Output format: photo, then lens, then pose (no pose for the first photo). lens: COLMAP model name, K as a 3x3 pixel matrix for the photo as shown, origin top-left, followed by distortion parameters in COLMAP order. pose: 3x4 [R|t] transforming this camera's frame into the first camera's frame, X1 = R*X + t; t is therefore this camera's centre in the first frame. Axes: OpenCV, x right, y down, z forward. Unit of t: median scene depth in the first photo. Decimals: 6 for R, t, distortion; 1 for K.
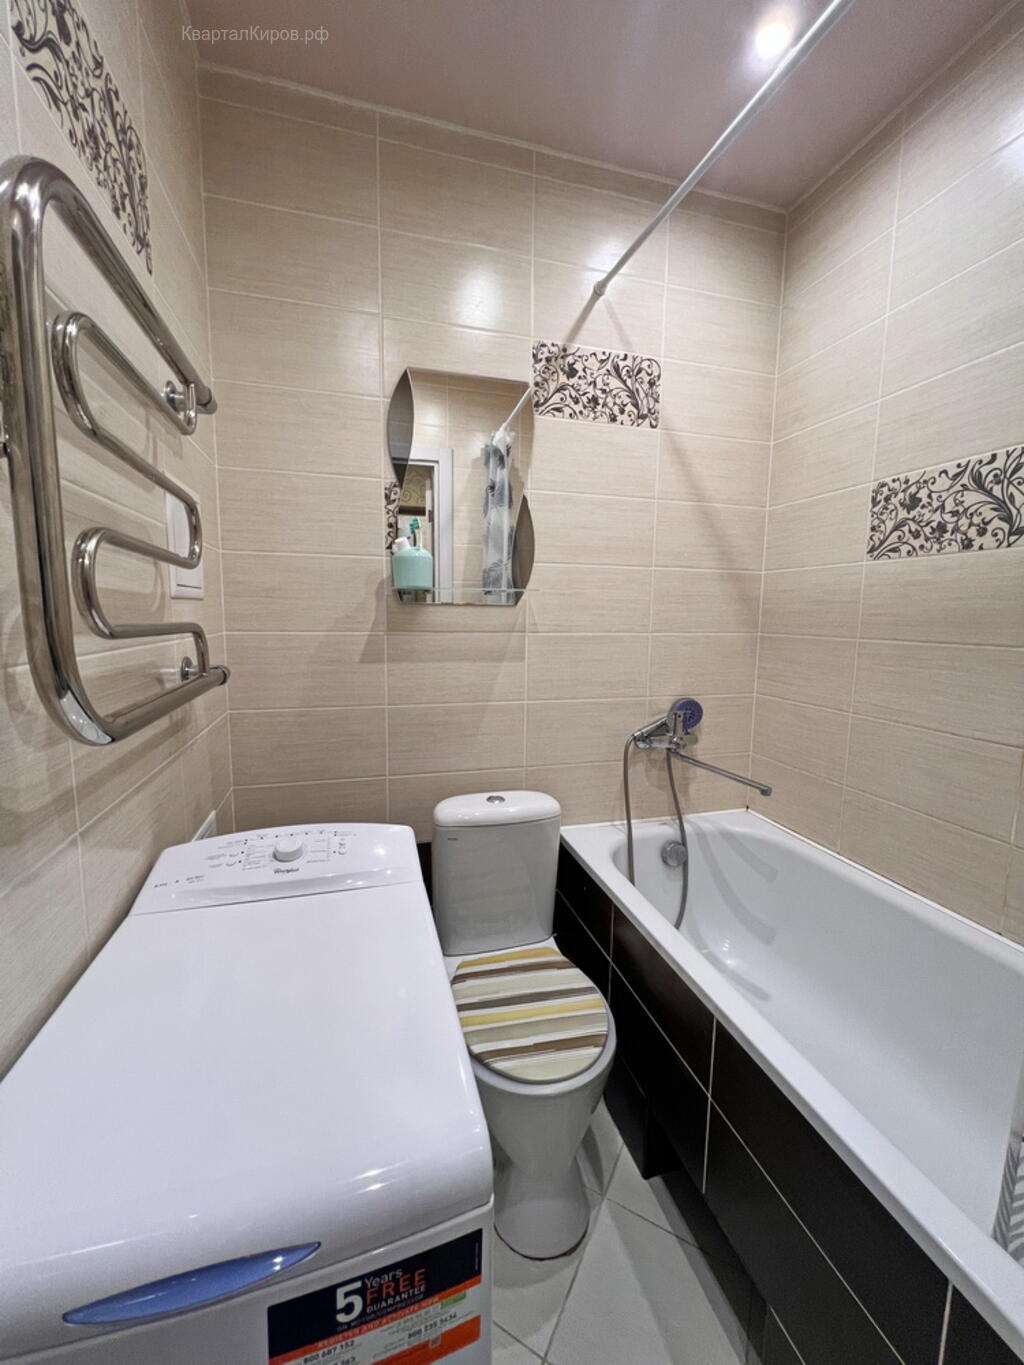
lens RADIAL K [[576.7, 0, 506.0], [0, 576.7, 686.2], [0, 0, 1]] dist [-0.001795, 0.000613]
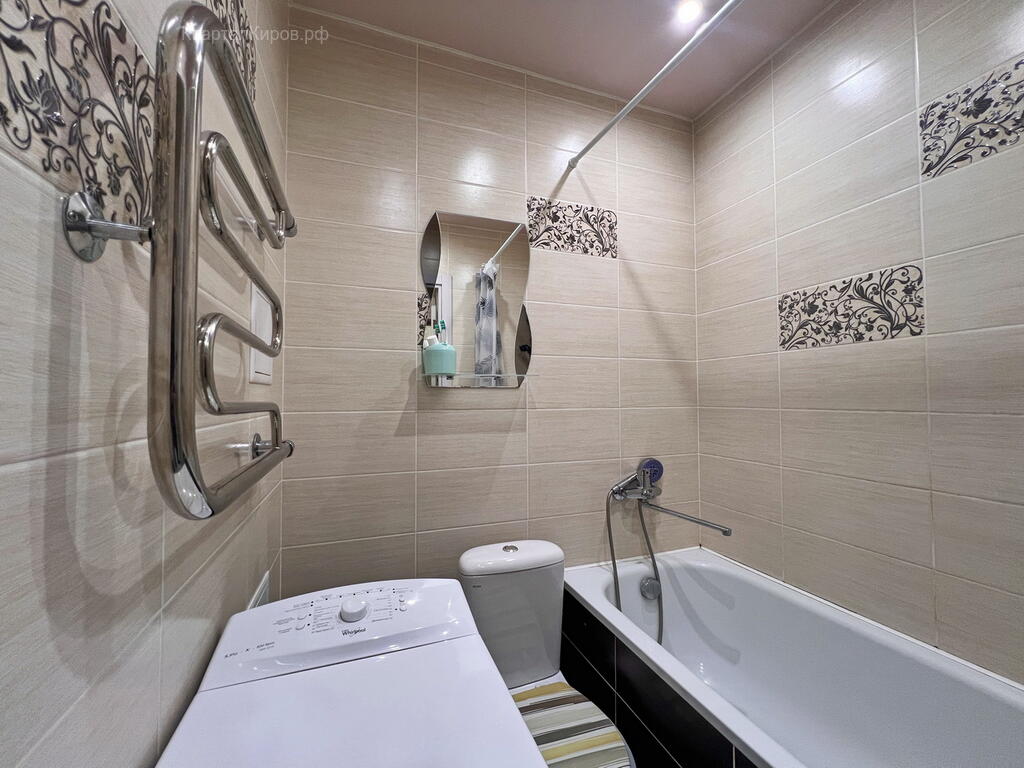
lens RADIAL K [[432.6, 0, 509.4], [0, 432.6, 382.6], [0, 0, 1]] dist [-0.001795, 0.000613]
pose [[0.996366, -0.013324, 0.084126, -0.092043], [0.026706, 0.986755, -0.160006, 0.000554], [-0.080880, 0.161671, 0.983525, 0.068267]]
